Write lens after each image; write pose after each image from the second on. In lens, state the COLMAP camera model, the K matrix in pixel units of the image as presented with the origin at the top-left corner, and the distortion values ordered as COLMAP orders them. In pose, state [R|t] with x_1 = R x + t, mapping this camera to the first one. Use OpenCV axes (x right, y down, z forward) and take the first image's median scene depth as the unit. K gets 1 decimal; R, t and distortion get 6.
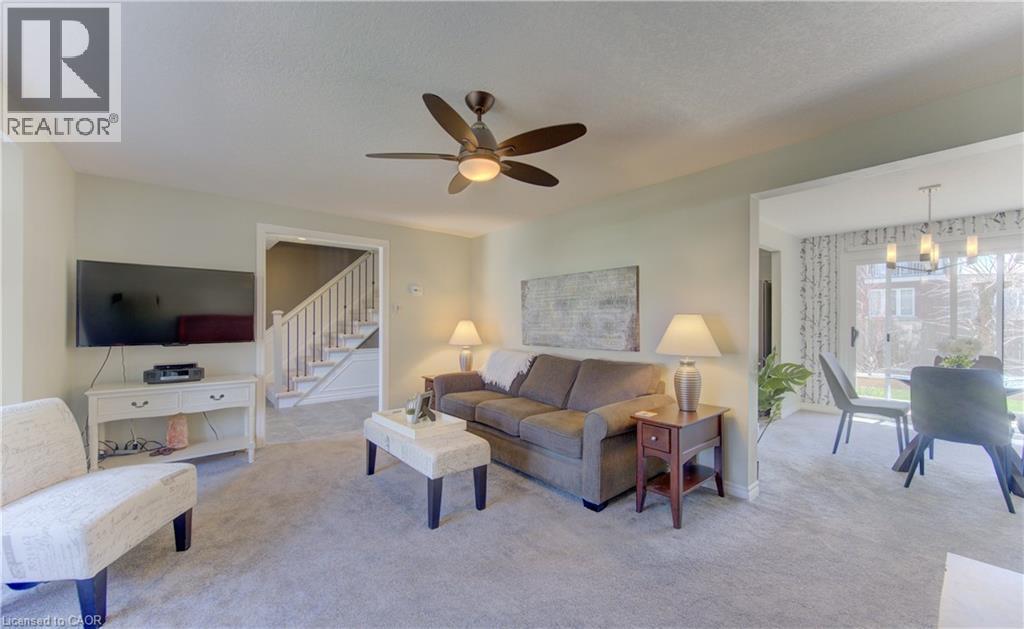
lens RADIAL K [[385.2, 0, 509.1], [0, 385.2, 321.0], [0, 0, 1]] dist [-0.000745, -0.000113]
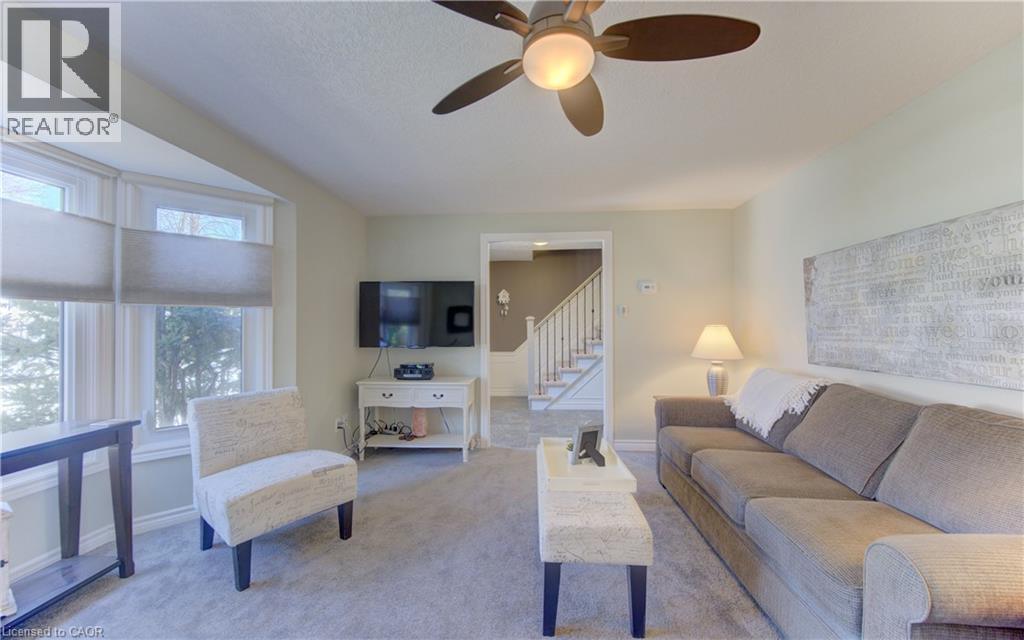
lens RADIAL K [[390.8, 0, 516.4], [0, 390.8, 322.2], [0, 0, 1]] dist [-0.002035, -0.000270]
pose [[0.728985, -0.012737, -0.684411, 0.158222], [0.007242, 0.999914, -0.010895, -0.000357], [0.684491, 0.002985, 0.729015, 0.306298]]
